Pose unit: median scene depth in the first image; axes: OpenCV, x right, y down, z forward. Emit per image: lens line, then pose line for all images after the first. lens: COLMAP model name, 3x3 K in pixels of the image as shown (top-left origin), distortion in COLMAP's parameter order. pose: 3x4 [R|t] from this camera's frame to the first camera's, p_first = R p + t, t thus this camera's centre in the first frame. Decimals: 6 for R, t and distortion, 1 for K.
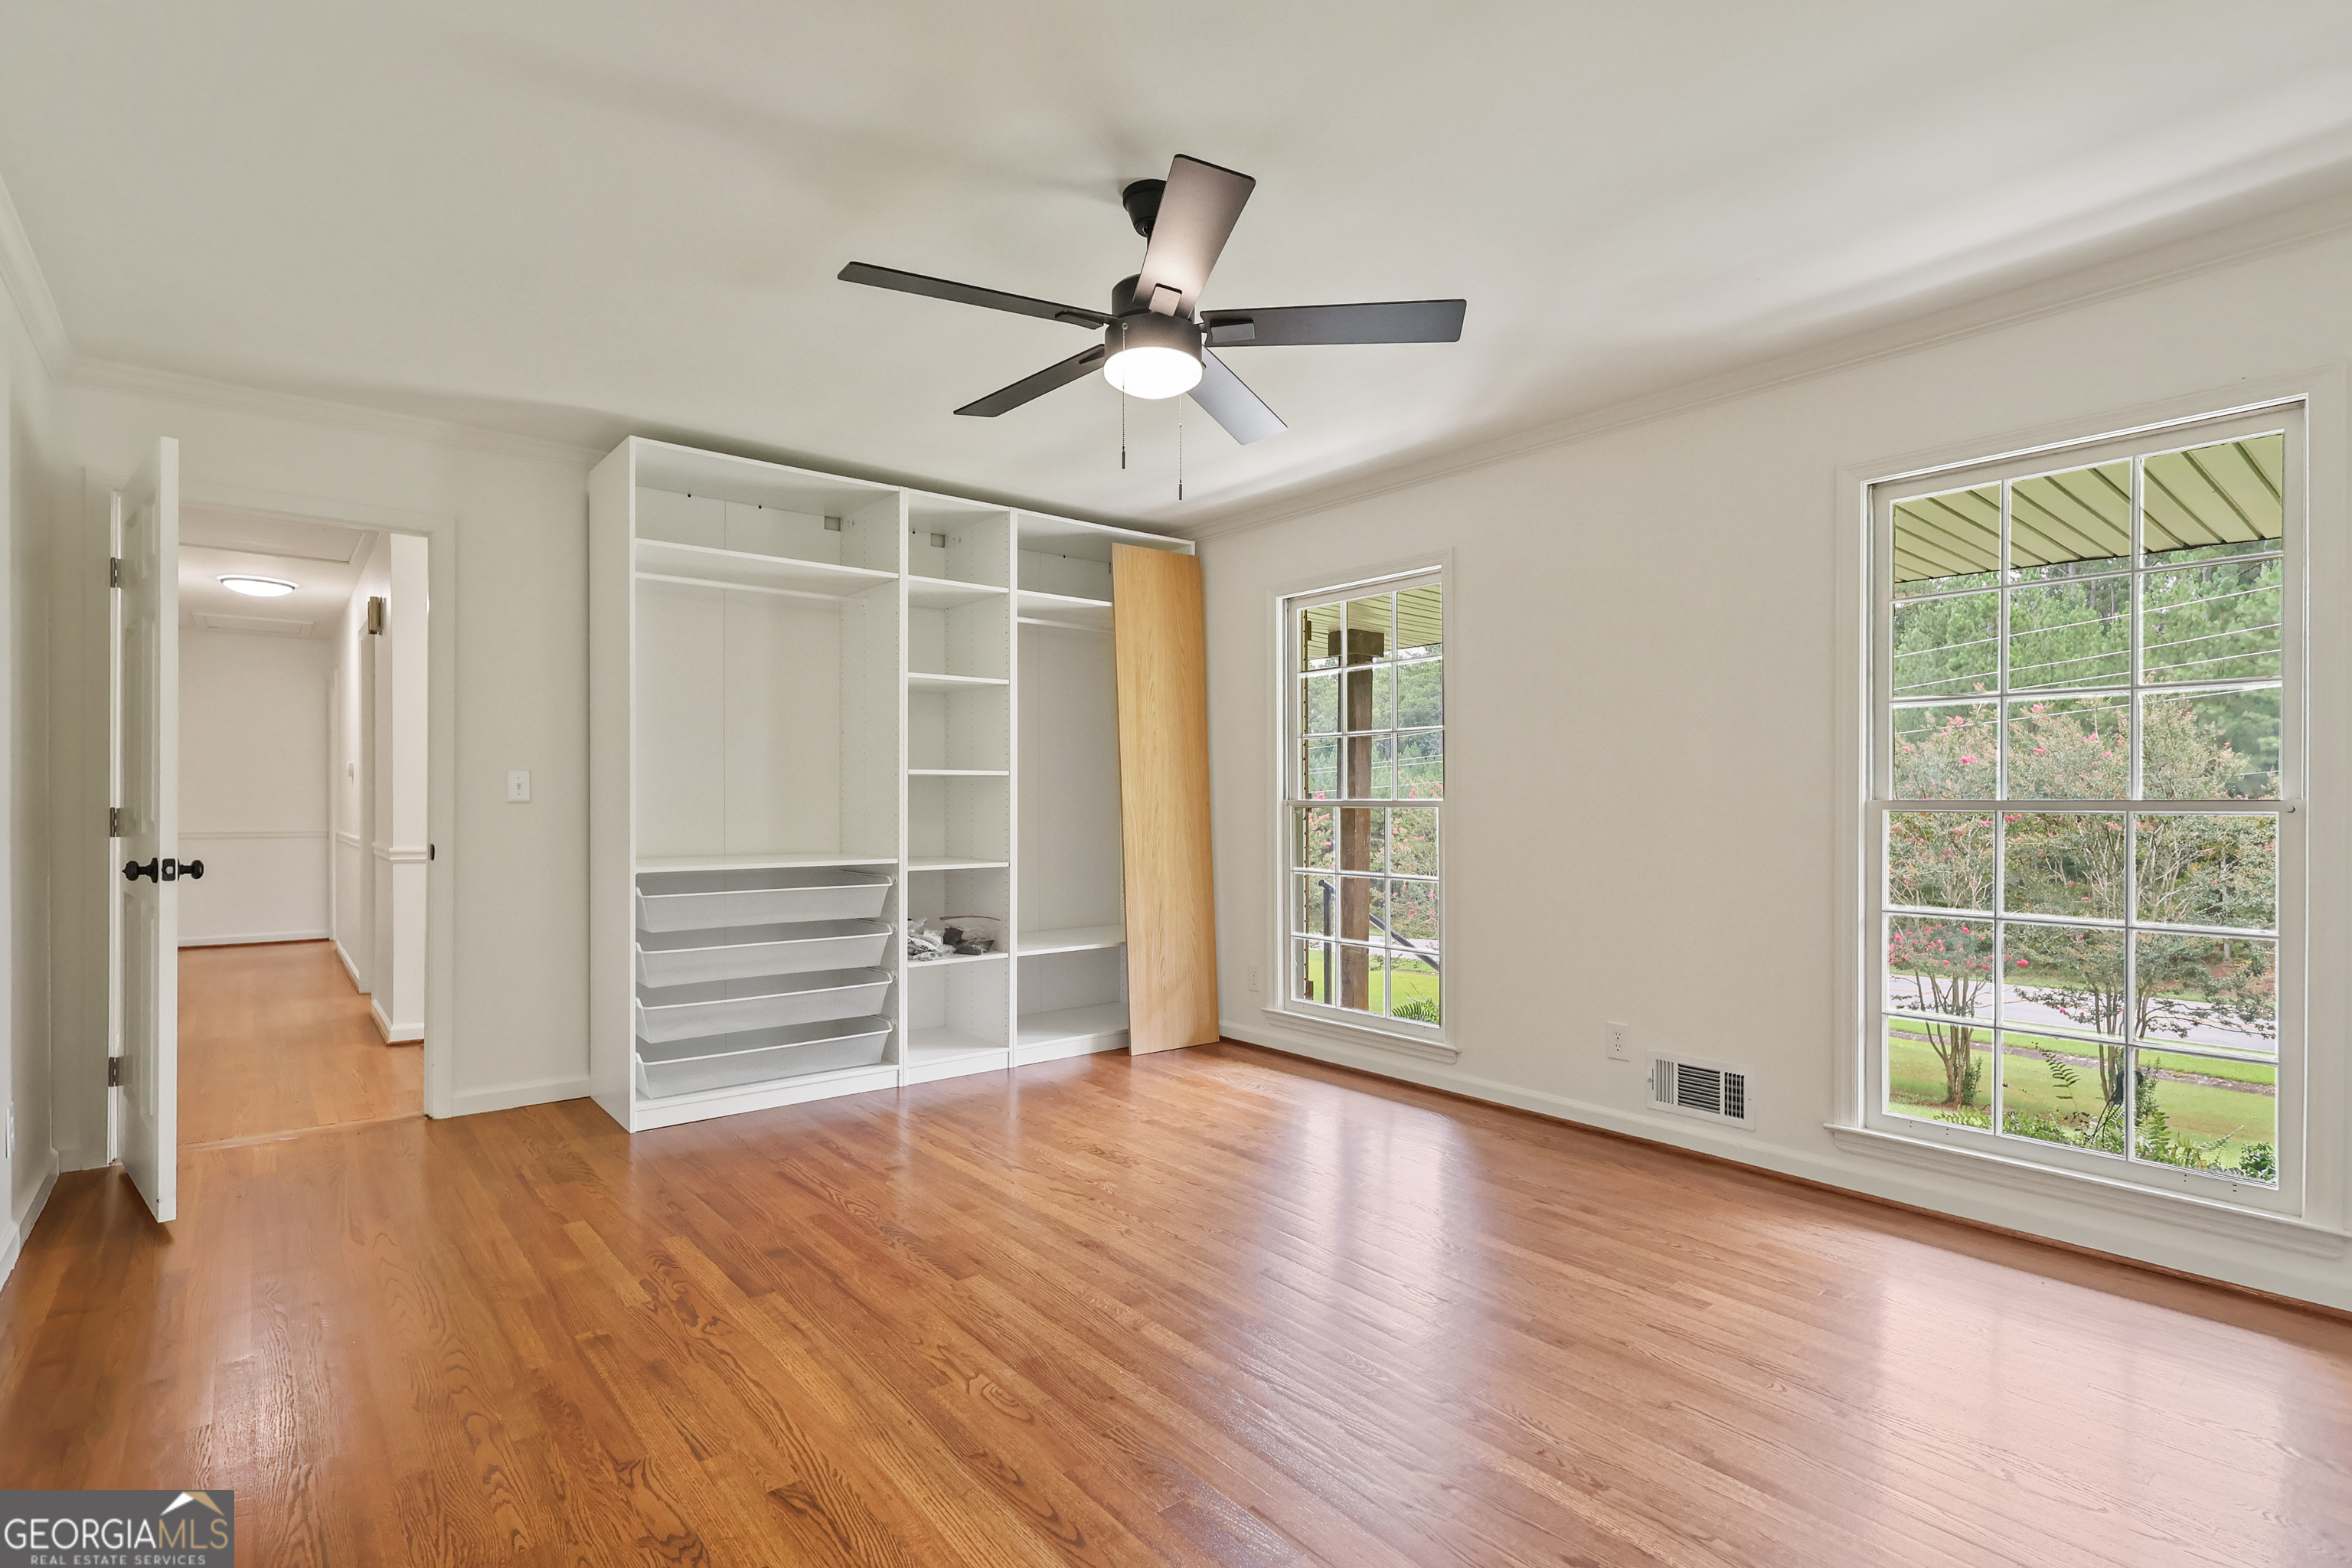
lens RADIAL K [[1122.8, 0, 1172.9], [0, 1122.8, 799.3], [0, 0, 1]] dist [0.000083, 0.000312]
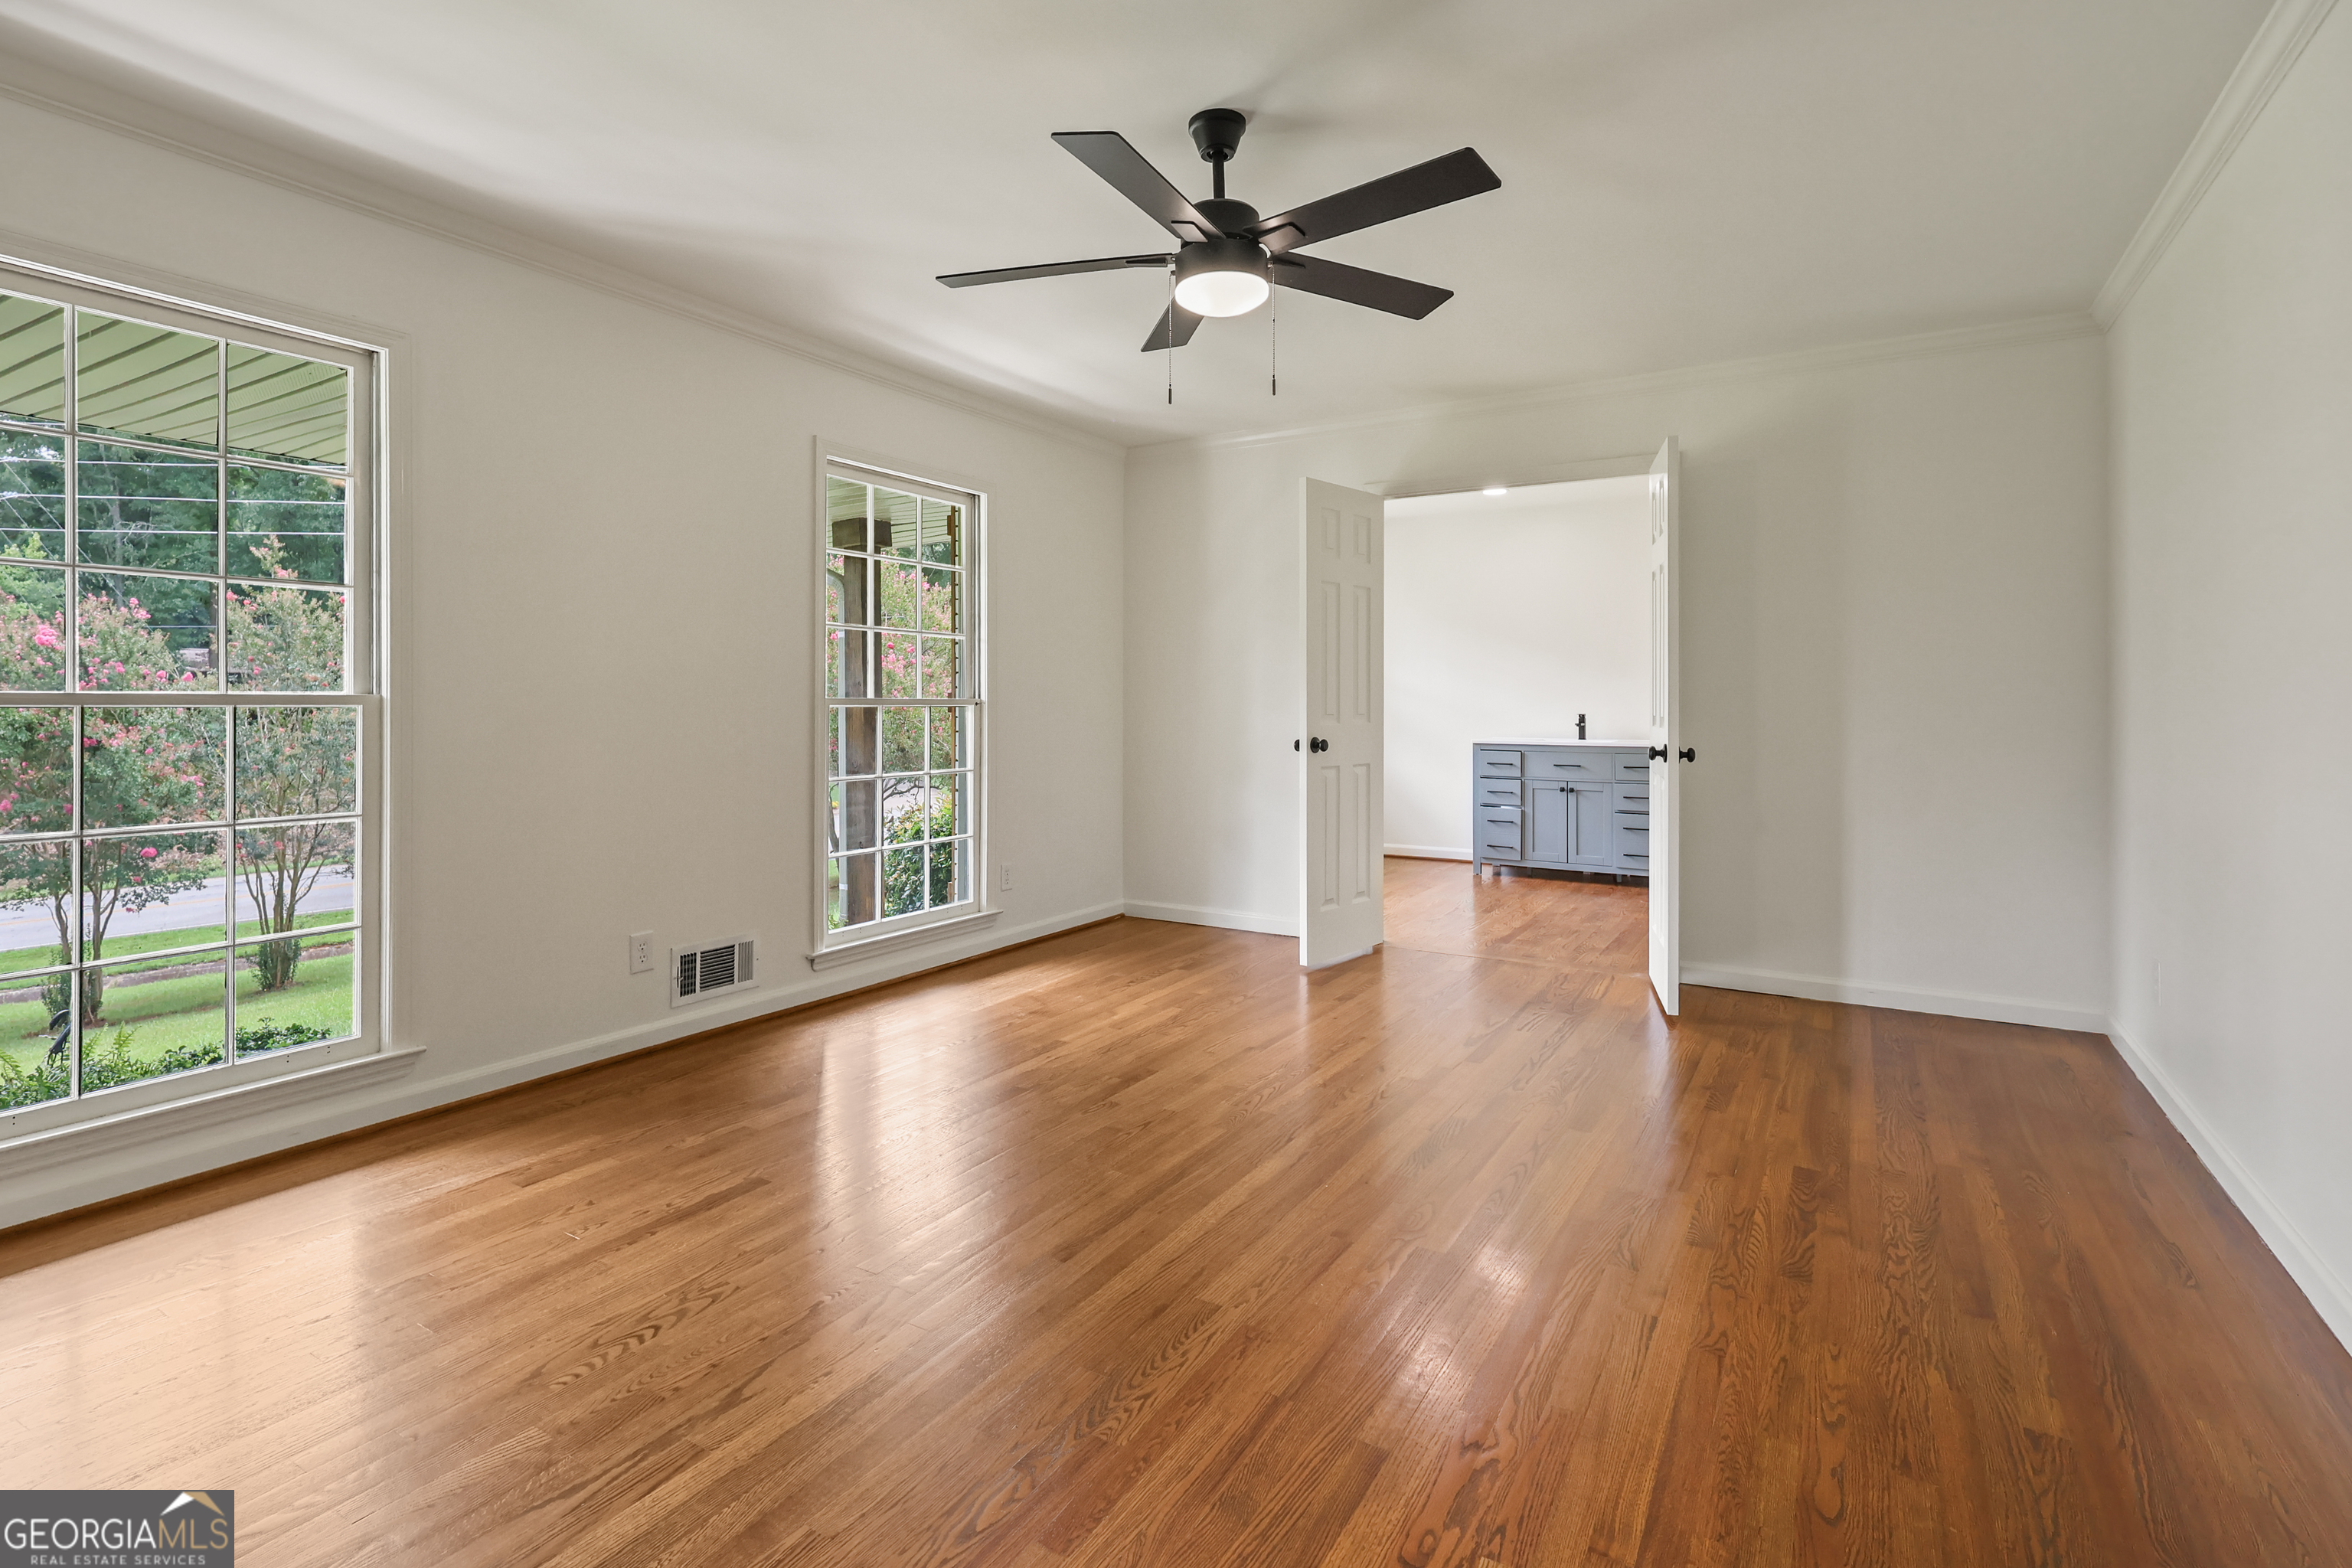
lens RADIAL K [[1122.8, 0, 1152.4], [0, 1122.8, 706.9], [0, 0, 1]] dist [0.000083, 0.000312]
pose [[-0.318330, -0.005929, 0.947961, -0.890918], [-0.009168, 0.999953, 0.003176, 0.002076], [-0.947936, -0.007680, -0.318369, 1.252017]]
